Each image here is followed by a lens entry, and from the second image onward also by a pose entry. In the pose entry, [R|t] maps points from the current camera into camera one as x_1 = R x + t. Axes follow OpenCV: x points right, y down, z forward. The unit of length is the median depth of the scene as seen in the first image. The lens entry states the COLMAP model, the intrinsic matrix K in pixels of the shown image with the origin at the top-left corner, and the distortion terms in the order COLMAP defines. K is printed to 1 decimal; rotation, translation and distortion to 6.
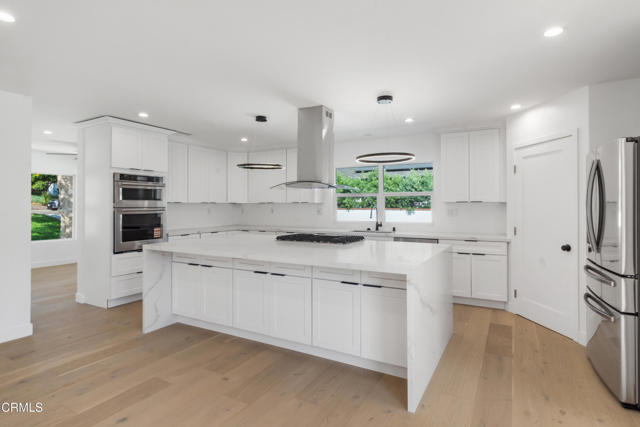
lens RADIAL K [[335.7, 0, 320.2], [0, 335.7, 202.7], [0, 0, 1]] dist [-0.002272, -0.000267]
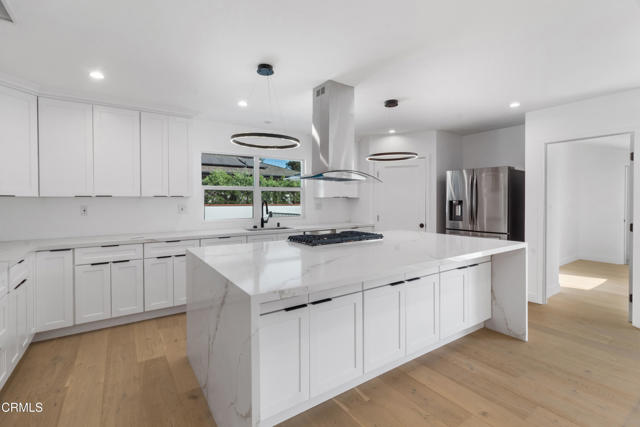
lens RADIAL K [[302.3, 0, 320.4], [0, 302.3, 201.4], [0, 0, 1]] dist [-0.009981, 0.002613]
pose [[0.448378, -0.001942, 0.893842, -0.597533], [-0.004504, 0.999980, 0.004432, 0.007316], [-0.893833, -0.006013, 0.448360, 0.559627]]
